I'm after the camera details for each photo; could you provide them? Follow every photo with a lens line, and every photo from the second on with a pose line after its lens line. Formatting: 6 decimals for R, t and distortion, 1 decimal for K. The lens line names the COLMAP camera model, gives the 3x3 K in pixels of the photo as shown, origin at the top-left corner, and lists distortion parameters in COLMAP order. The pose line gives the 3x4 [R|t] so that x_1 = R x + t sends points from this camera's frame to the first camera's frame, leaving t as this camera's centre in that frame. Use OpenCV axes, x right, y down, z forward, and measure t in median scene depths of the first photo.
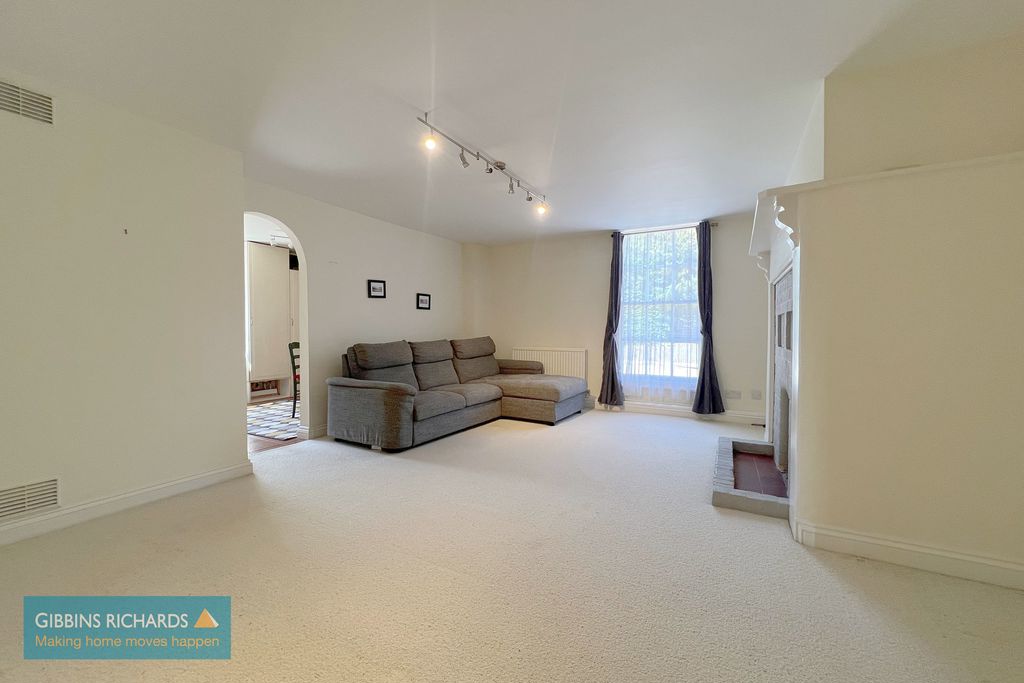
lens RADIAL K [[408.0, 0, 514.1], [0, 408.0, 334.2], [0, 0, 1]] dist [0.000381, 0.000034]
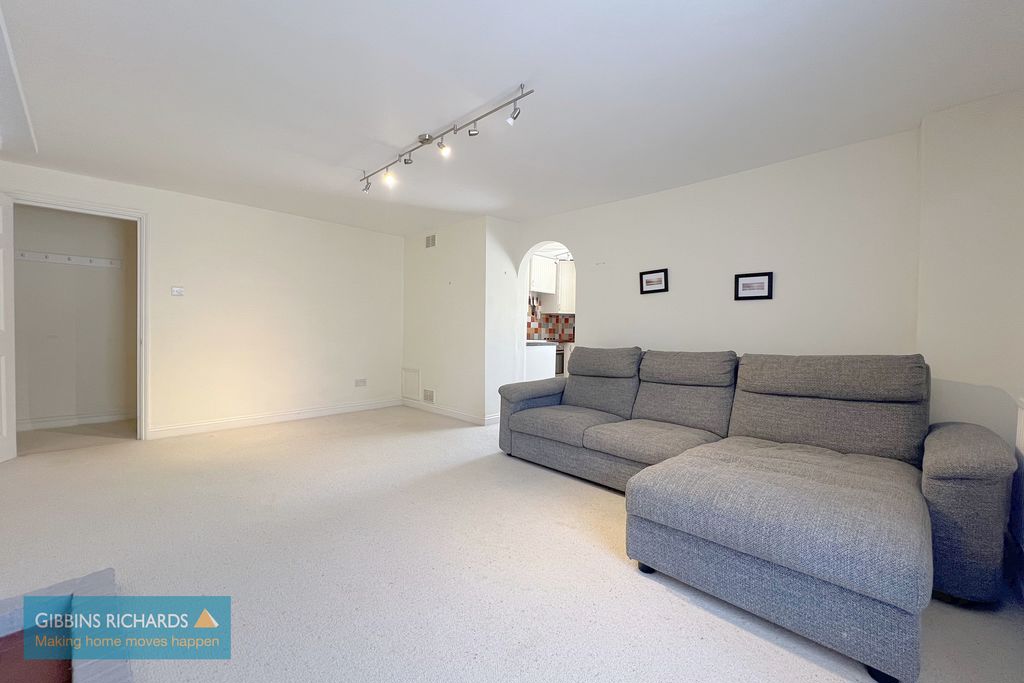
lens RADIAL K [[408.0, 0, 514.3], [0, 408.0, 342.7], [0, 0, 1]] dist [0.000381, 0.000034]
pose [[-0.249274, 0.033080, -0.967868, 0.501765], [-0.016164, 0.999135, 0.038312, -0.018197], [0.968298, 0.025195, -0.248524, 0.935526]]
